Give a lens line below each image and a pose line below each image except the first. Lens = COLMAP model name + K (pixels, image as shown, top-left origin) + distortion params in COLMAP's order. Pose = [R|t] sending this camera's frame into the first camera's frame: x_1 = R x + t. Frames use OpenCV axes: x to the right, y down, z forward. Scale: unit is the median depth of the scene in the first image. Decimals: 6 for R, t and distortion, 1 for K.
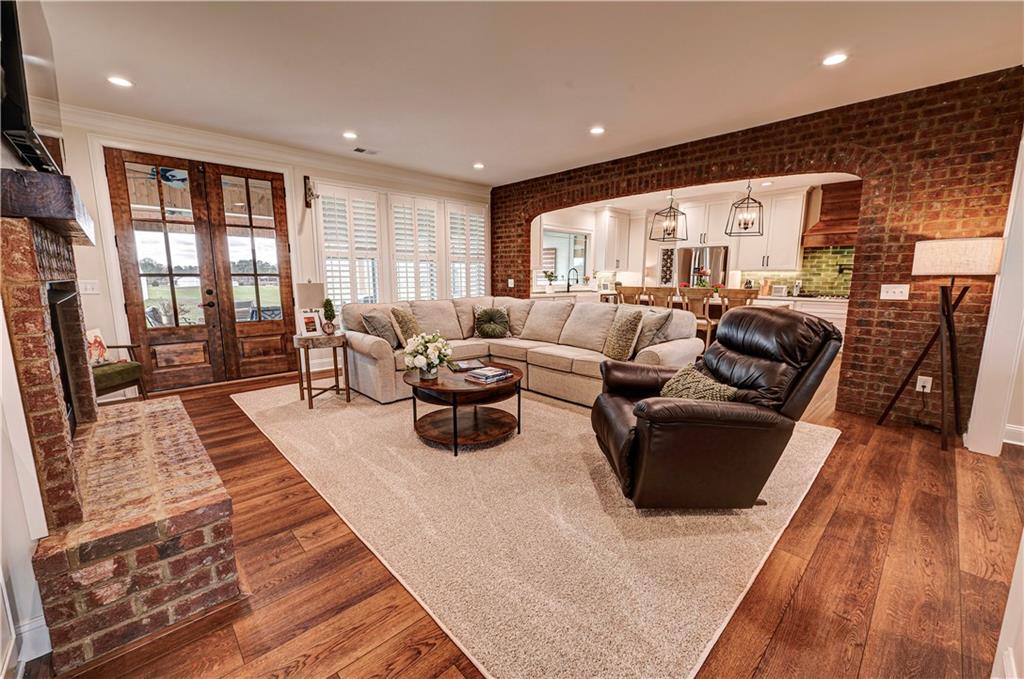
lens RADIAL K [[410.9, 0, 514.2], [0, 410.9, 338.8], [0, 0, 1]] dist [-0.001582, 0.000006]
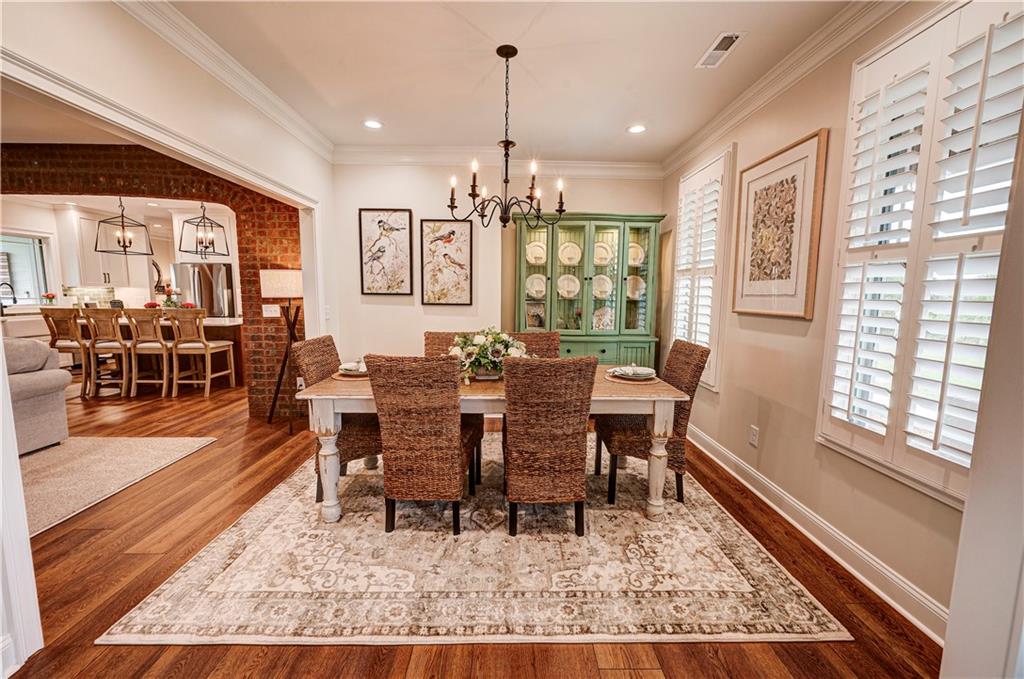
lens RADIAL K [[411.0, 0, 513.8], [0, 411.0, 340.6], [0, 0, 1]] dist [-0.002355, 0.000488]
pose [[0.679129, -0.085131, 0.729066, 0.459873], [0.105356, 0.994272, 0.017958, 0.023072], [-0.726419, 0.064615, 0.684208, -0.293112]]
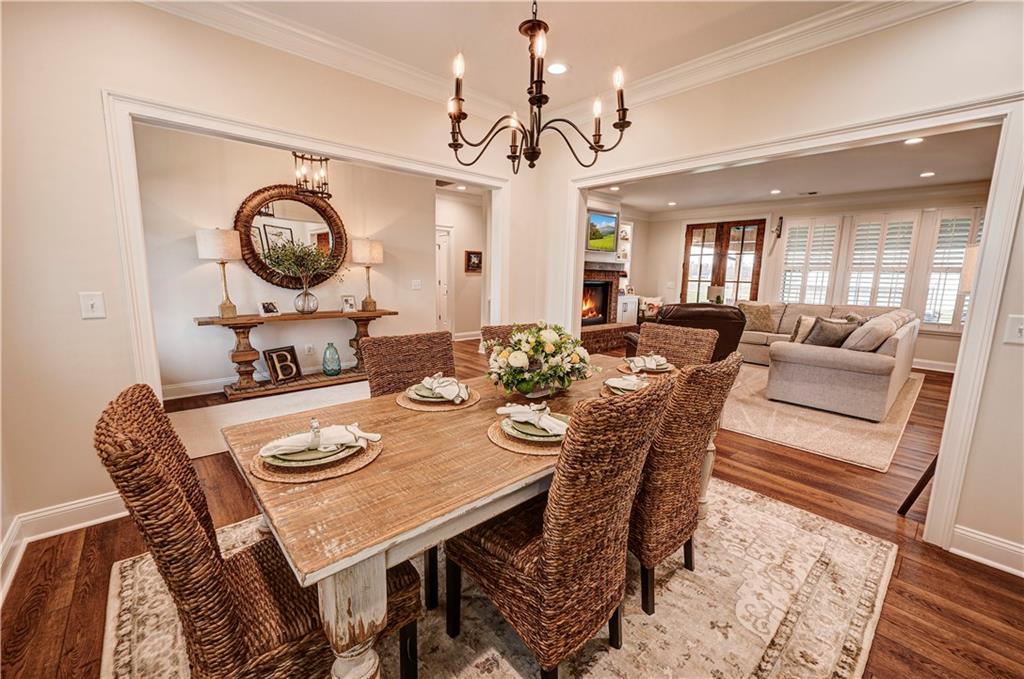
lens RADIAL K [[410.9, 0, 514.2], [0, 410.9, 338.8], [0, 0, 1]] dist [-0.001582, 0.000006]
pose [[-0.029016, 0.152370, -0.987897, 1.360184], [-0.172380, 0.972744, 0.155096, -0.036075], [0.984603, 0.174794, -0.001960, 0.153445]]
